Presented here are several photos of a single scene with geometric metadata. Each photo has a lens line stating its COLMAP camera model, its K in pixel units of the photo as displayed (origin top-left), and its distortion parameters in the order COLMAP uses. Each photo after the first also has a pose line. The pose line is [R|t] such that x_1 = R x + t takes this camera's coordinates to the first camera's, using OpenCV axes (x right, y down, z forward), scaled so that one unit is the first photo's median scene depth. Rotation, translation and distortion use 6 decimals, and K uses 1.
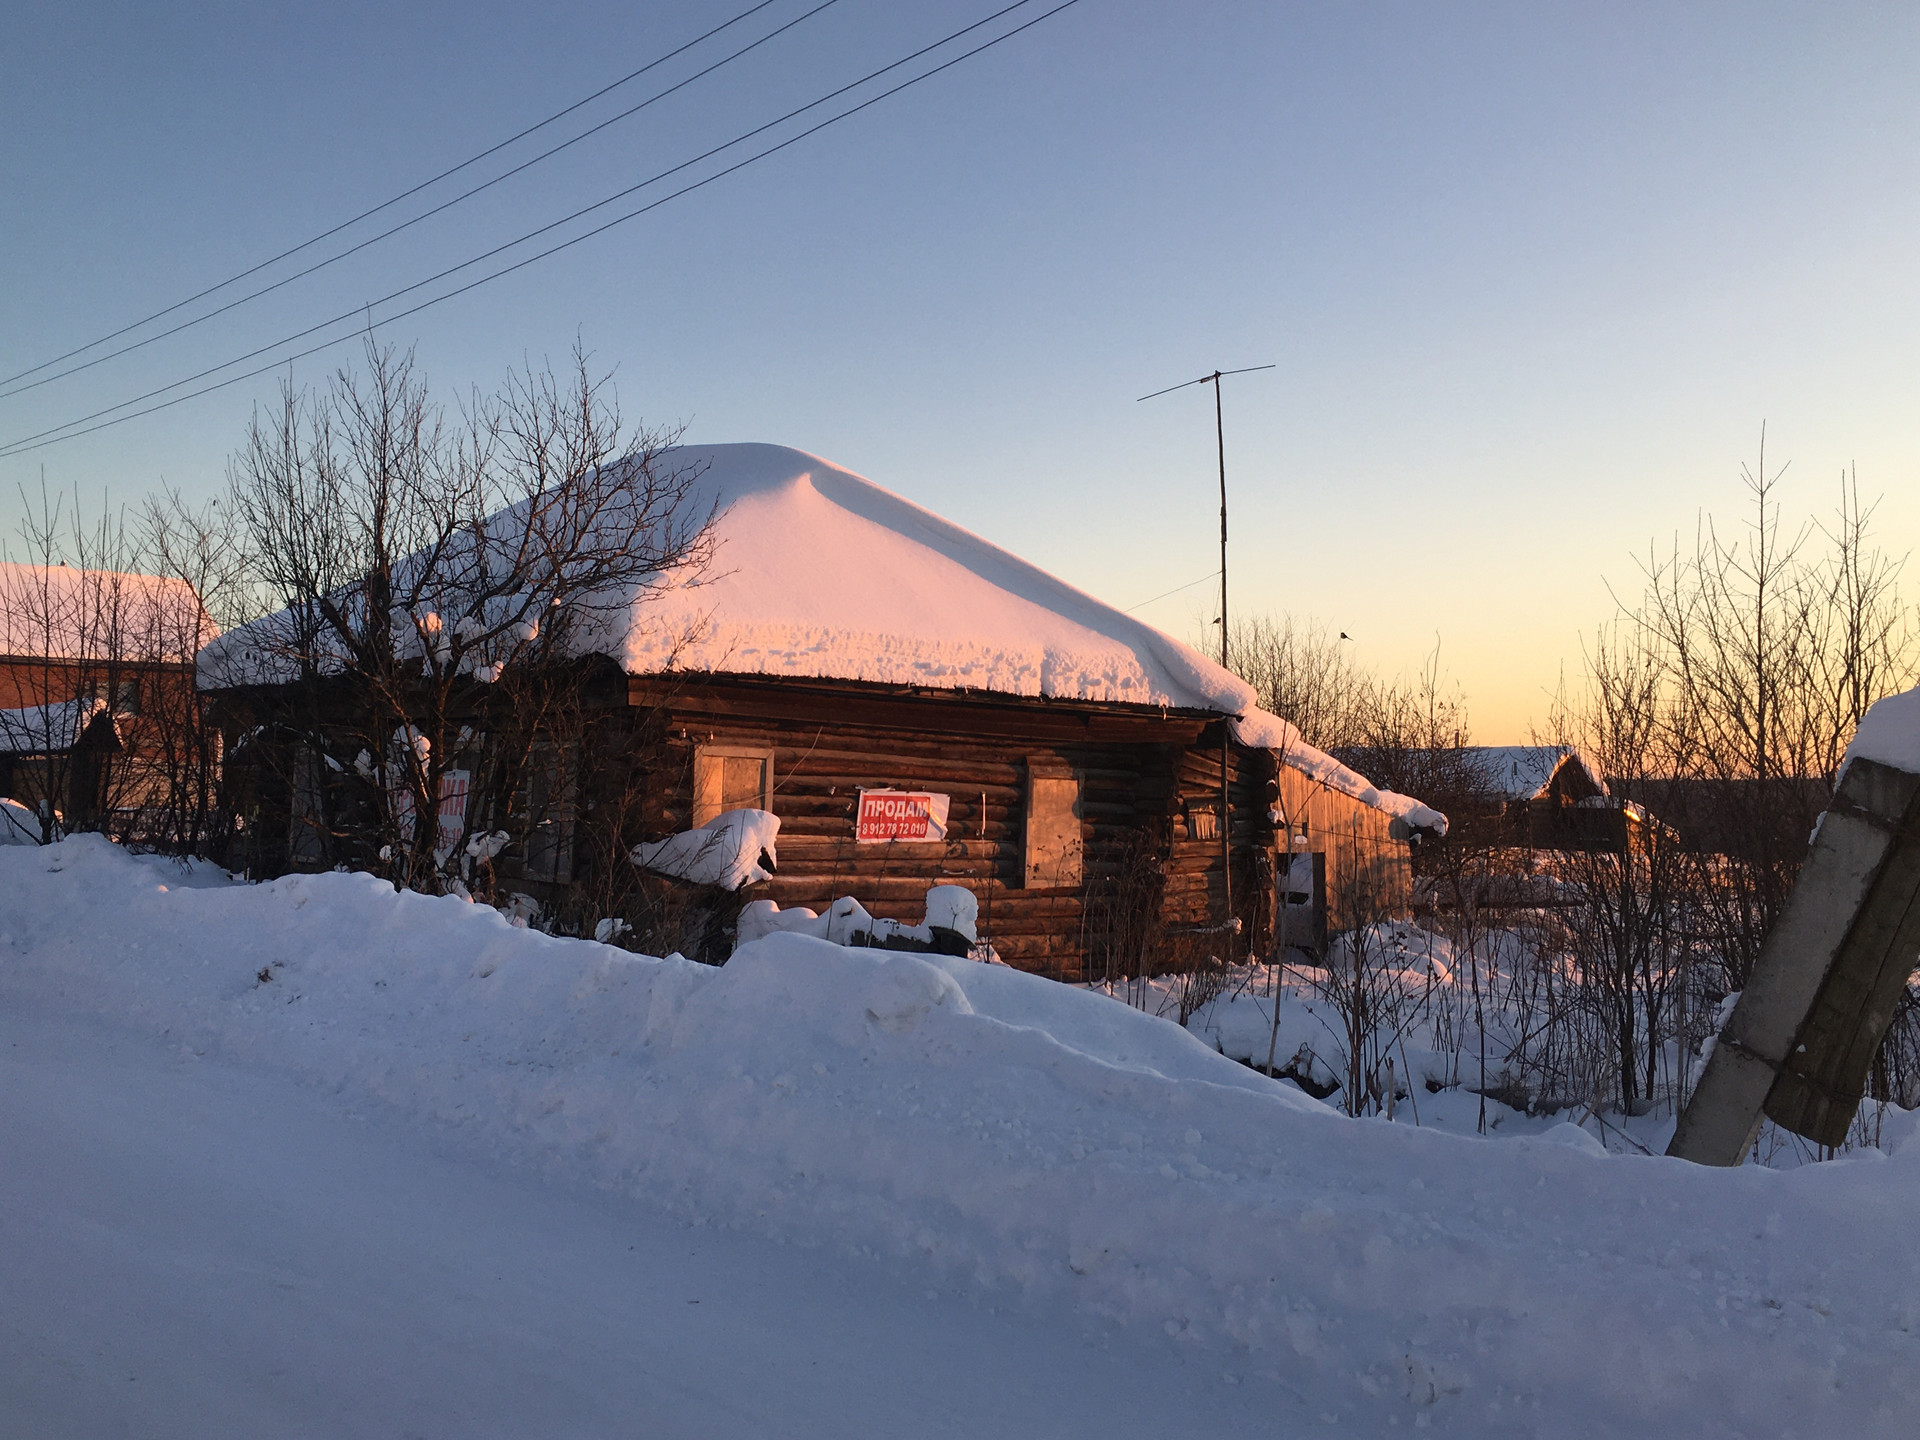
lens RADIAL K [[1808.2, 0, 960.0], [0, 1808.2, 720.0], [0, 0, 1]] dist [0.064989, -0.006735]
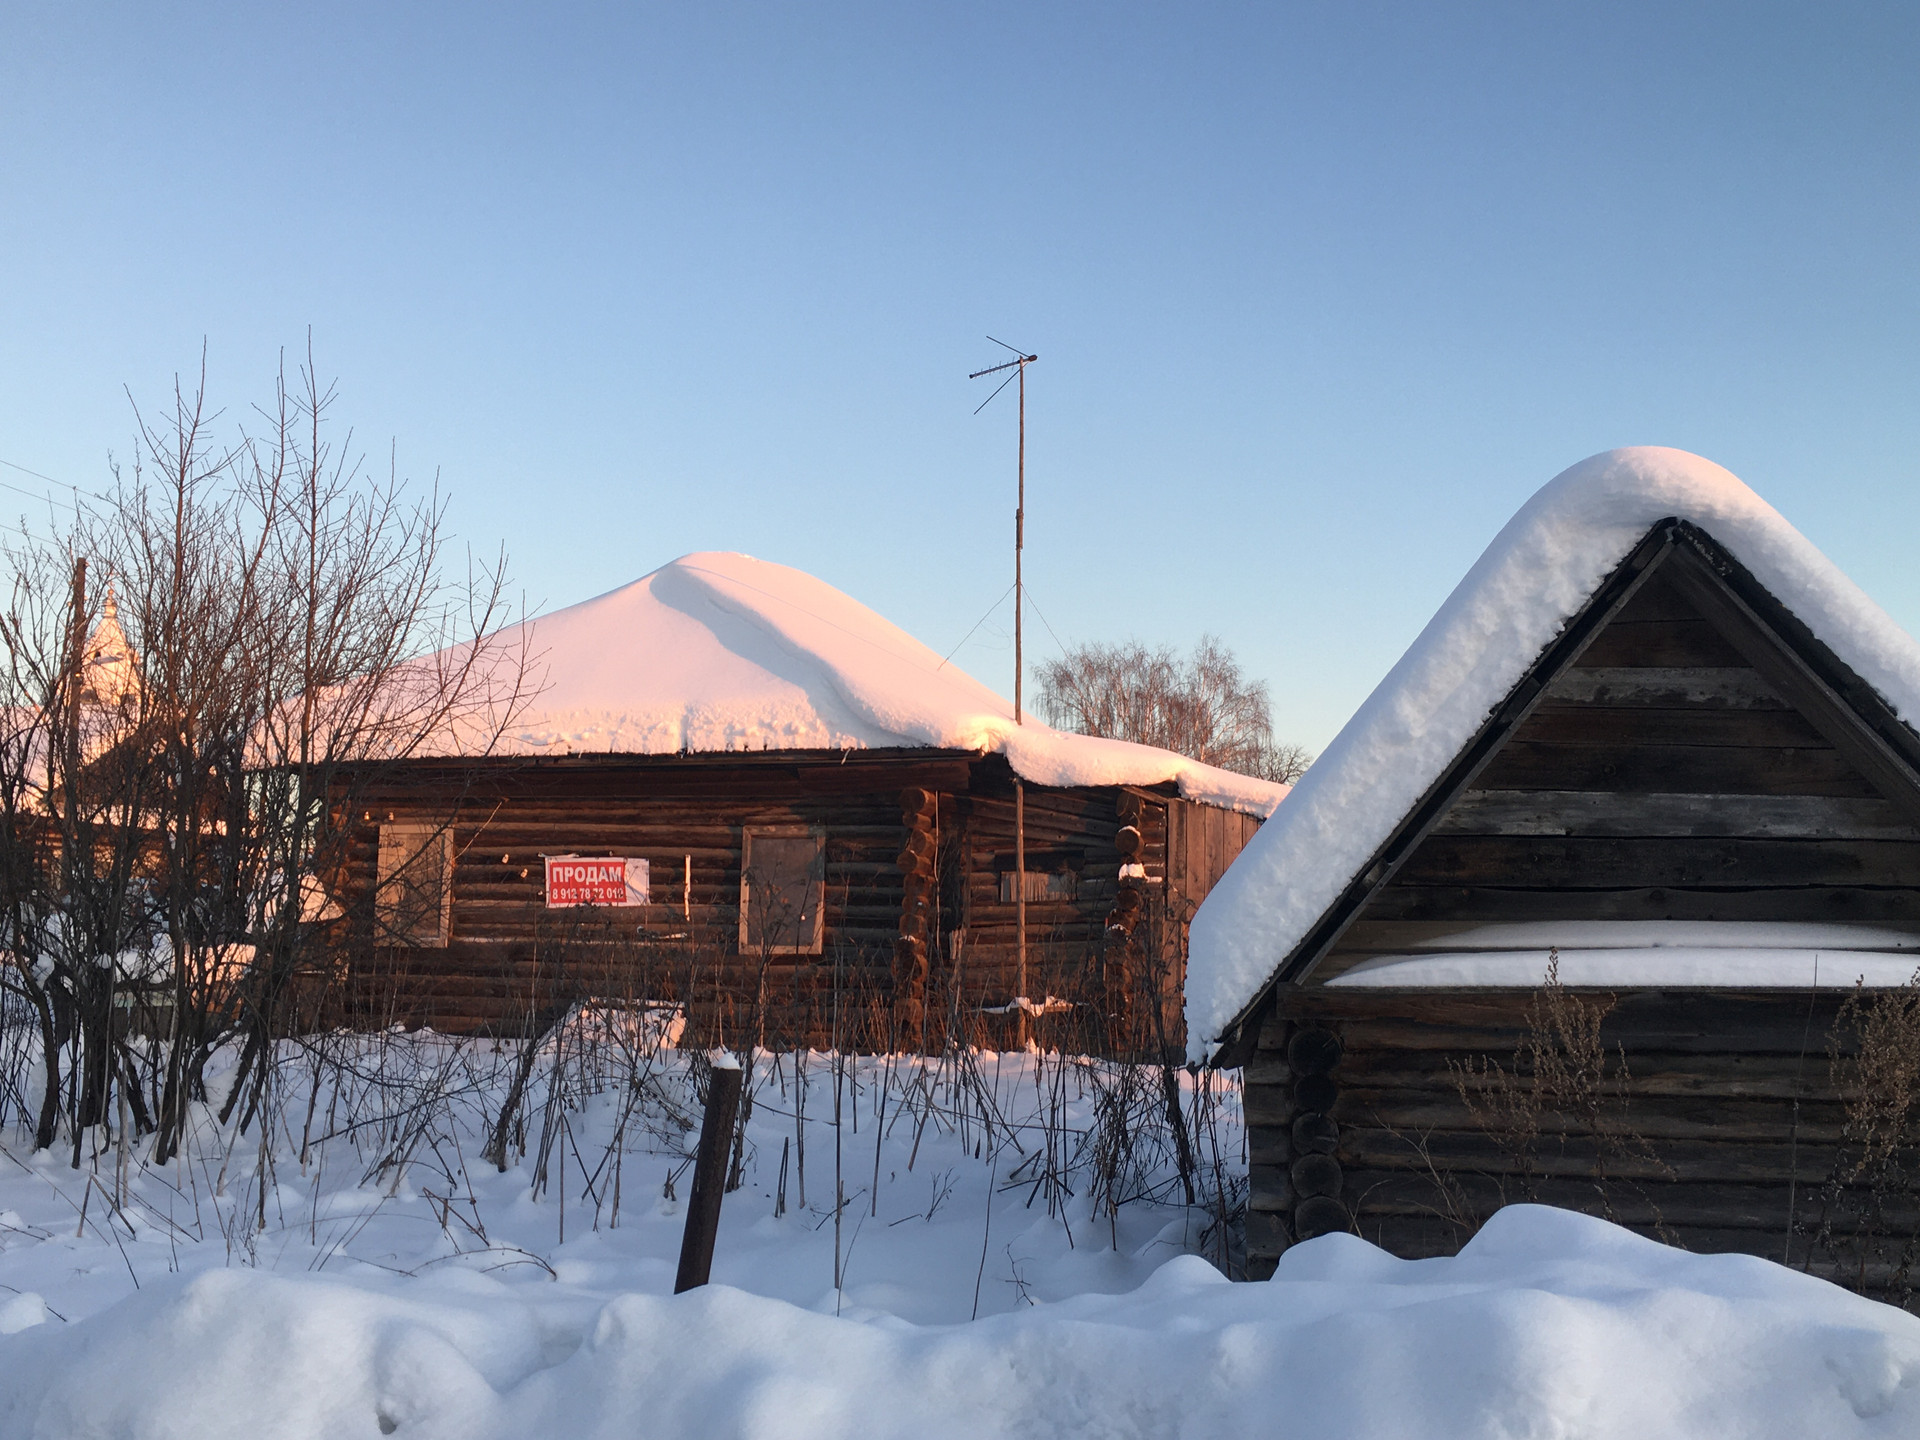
lens RADIAL K [[1808.2, 0, 960.0], [0, 1808.2, 720.0], [0, 0, 1]] dist [0.064989, -0.006735]
pose [[0.513772, -0.128652, -0.848226, 0.974577], [0.038772, 0.991164, -0.126847, 0.101365], [0.857050, 0.032283, 0.514221, 0.632042]]
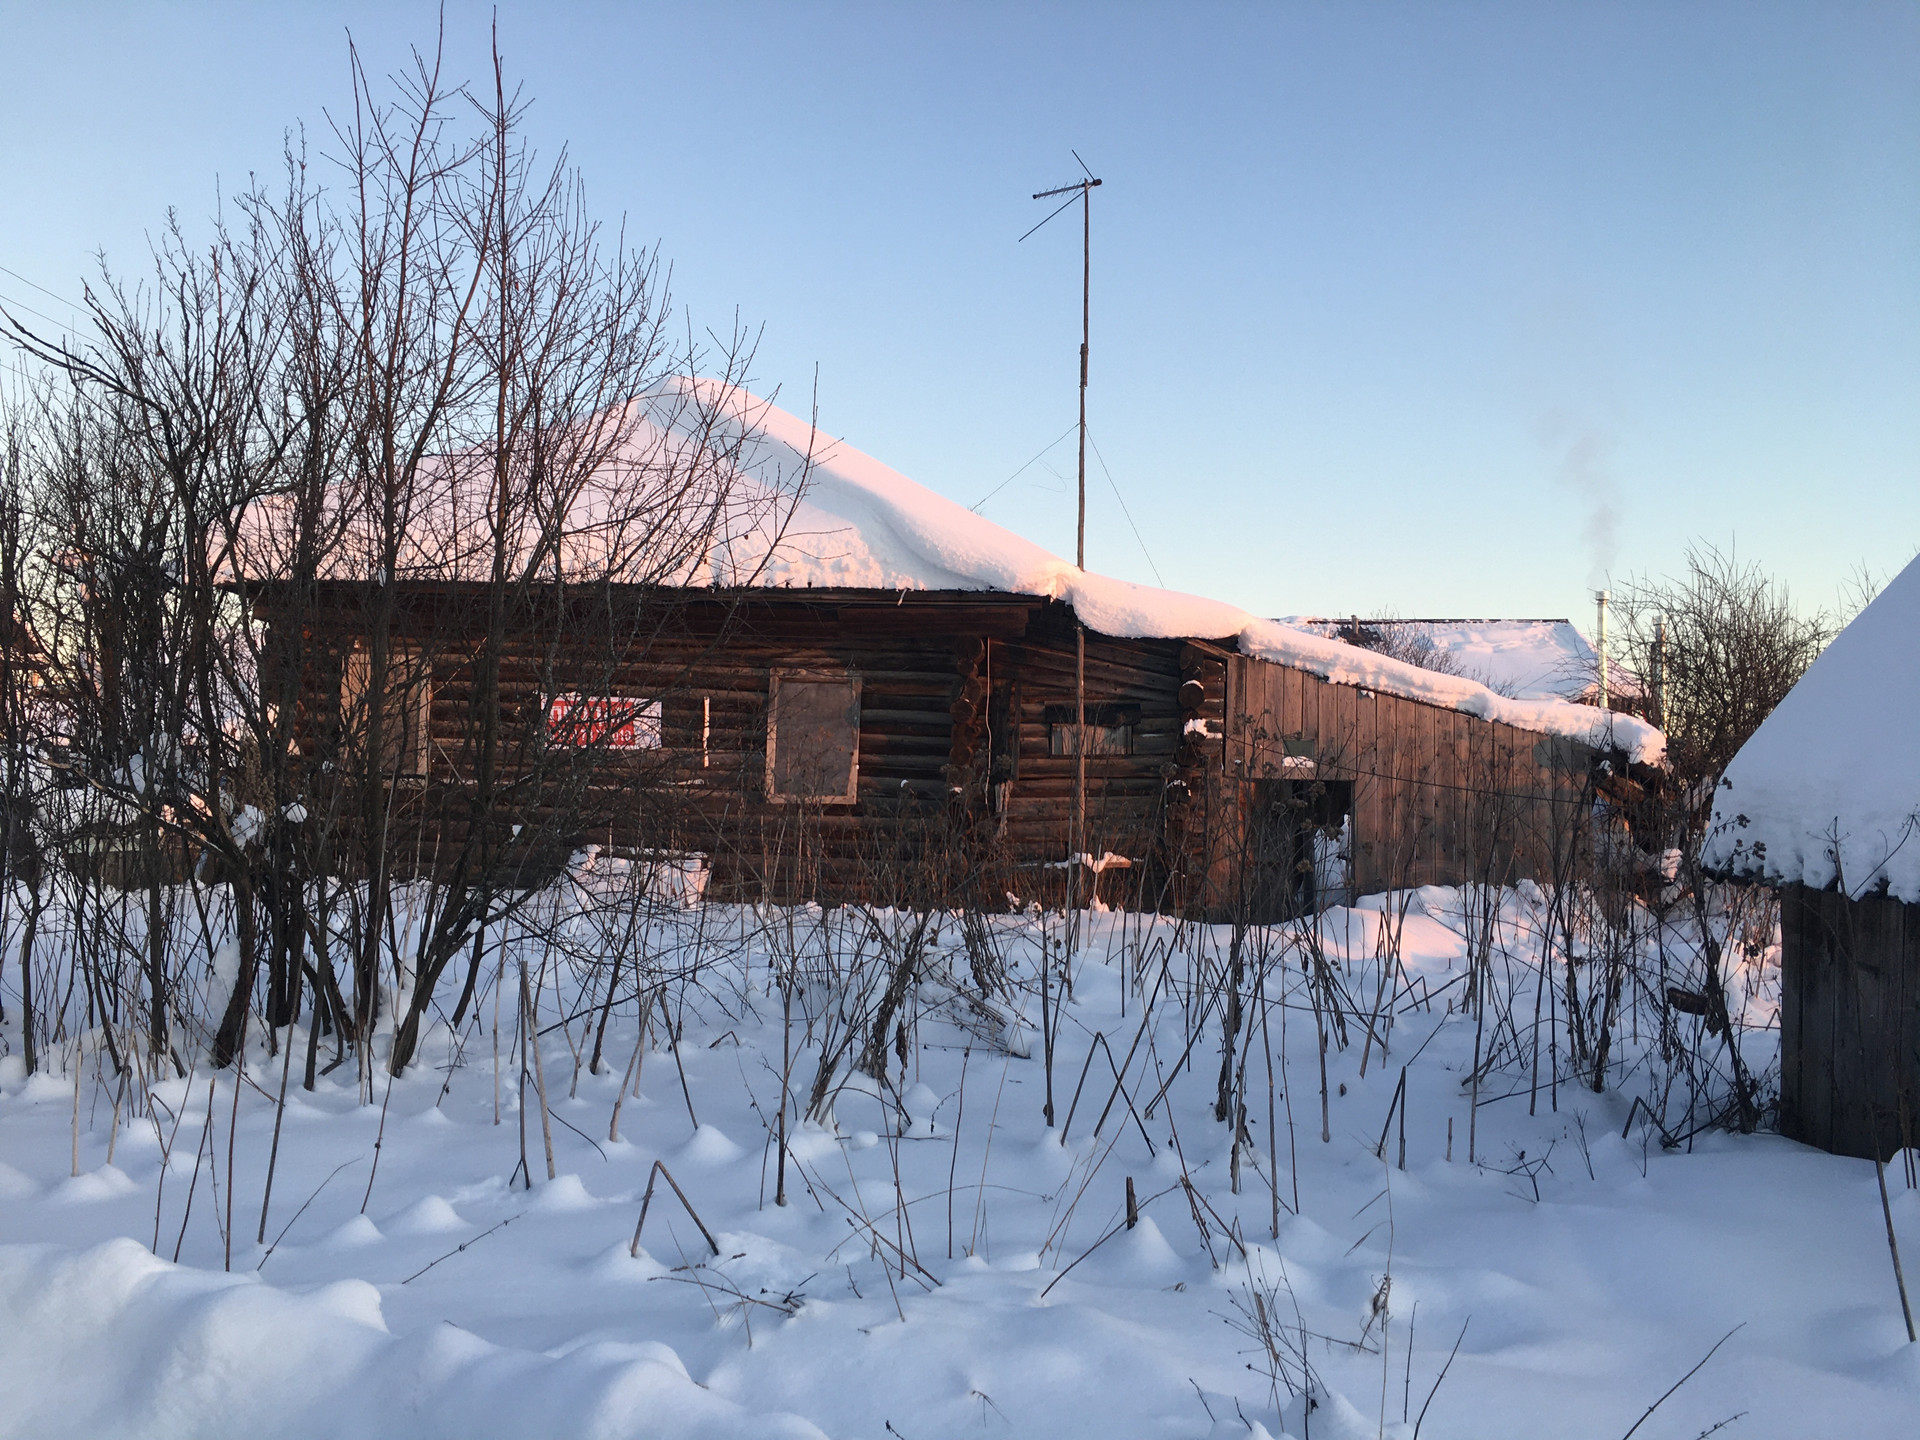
lens RADIAL K [[1602.6, 0, 960.0], [0, 1602.6, 720.0], [0, 0, 1]] dist [0.107348, -0.152120]
pose [[0.670912, -0.042955, -0.740292, 0.735401], [0.021282, 0.999025, -0.038680, 0.089061], [0.741232, 0.010195, 0.671172, 0.557925]]
